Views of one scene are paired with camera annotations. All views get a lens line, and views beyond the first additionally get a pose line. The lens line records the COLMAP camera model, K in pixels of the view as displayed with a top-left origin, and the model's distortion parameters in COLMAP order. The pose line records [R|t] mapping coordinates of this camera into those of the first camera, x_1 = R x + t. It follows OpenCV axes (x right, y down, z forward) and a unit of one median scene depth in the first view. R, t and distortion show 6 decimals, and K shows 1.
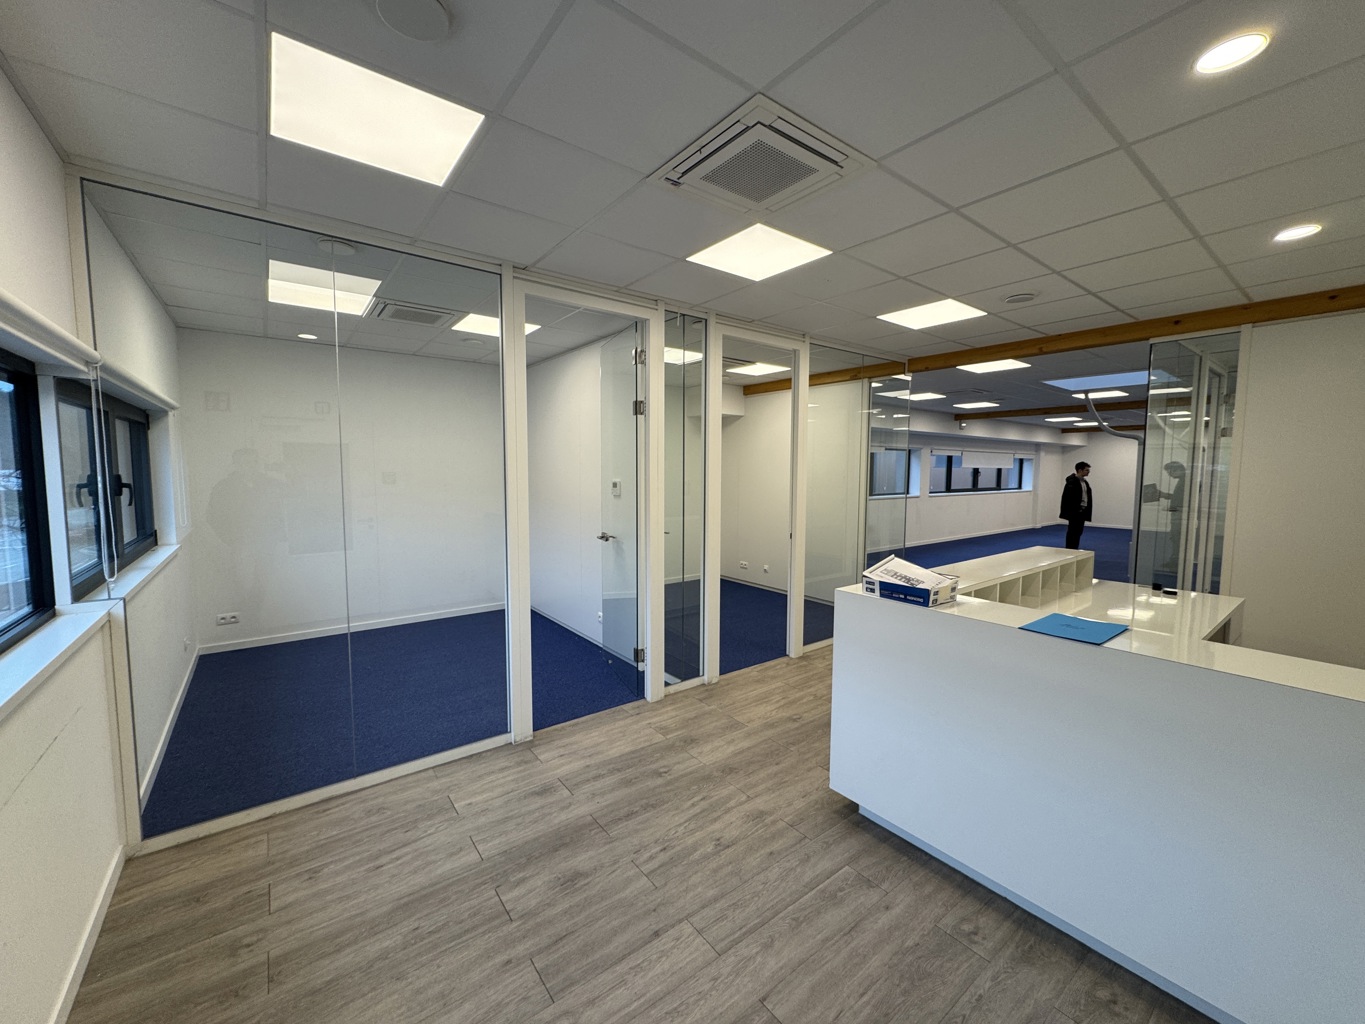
lens RADIAL K [[542.3, 0, 683.5], [0, 542.3, 510.4], [0, 0, 1]] dist [-0.001363, 0.000368]
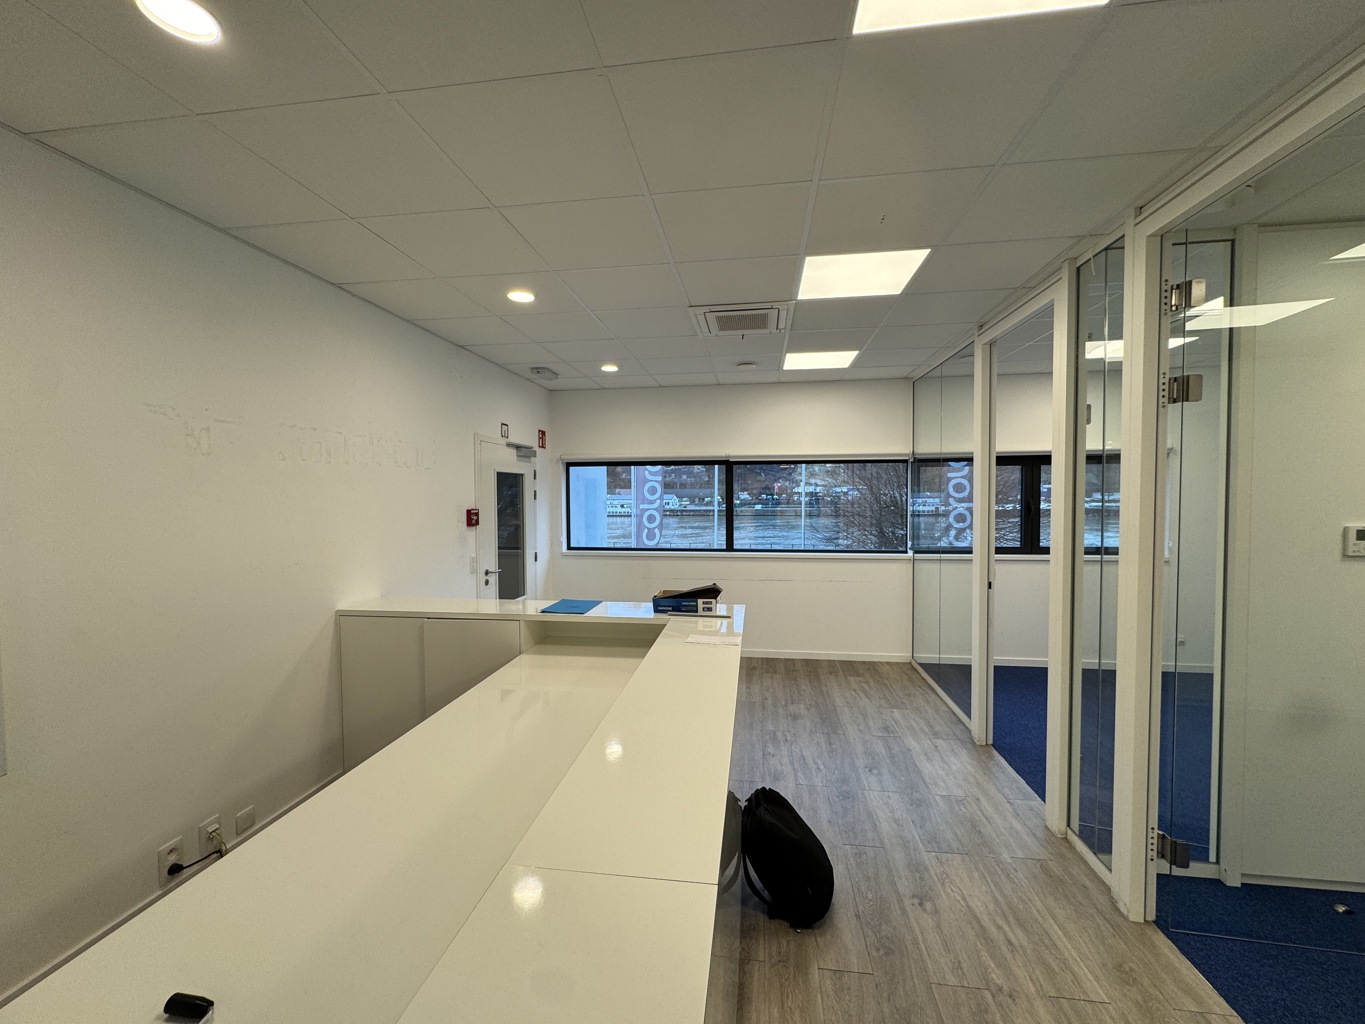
lens RADIAL K [[542.3, 0, 683.5], [0, 542.3, 510.4], [0, 0, 1]] dist [-0.001363, 0.000368]
pose [[-0.711592, 0.021684, -0.702258, 1.105648], [-0.052467, 0.995093, 0.083891, -0.134071], [0.700631, 0.096542, -0.706963, 1.605603]]
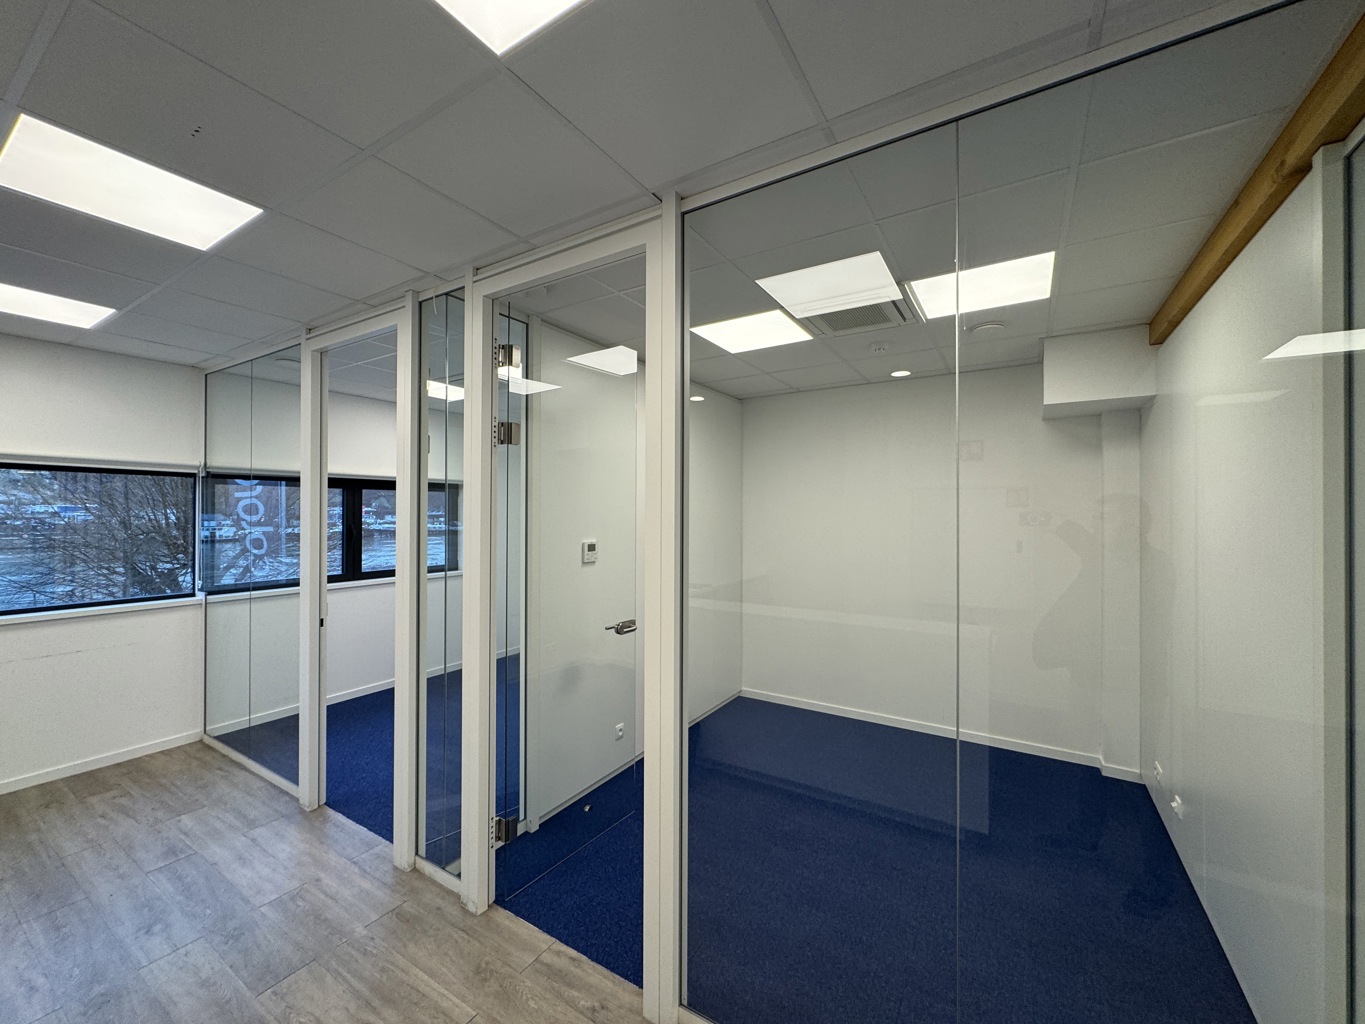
lens RADIAL K [[542.3, 0, 683.5], [0, 542.3, 510.4], [0, 0, 1]] dist [-0.001363, 0.000368]
pose [[0.351099, -0.010702, -0.936277, 1.022854], [-0.073854, 0.996503, -0.039085, -0.134253], [0.933421, 0.082871, 0.349080, 1.512326]]
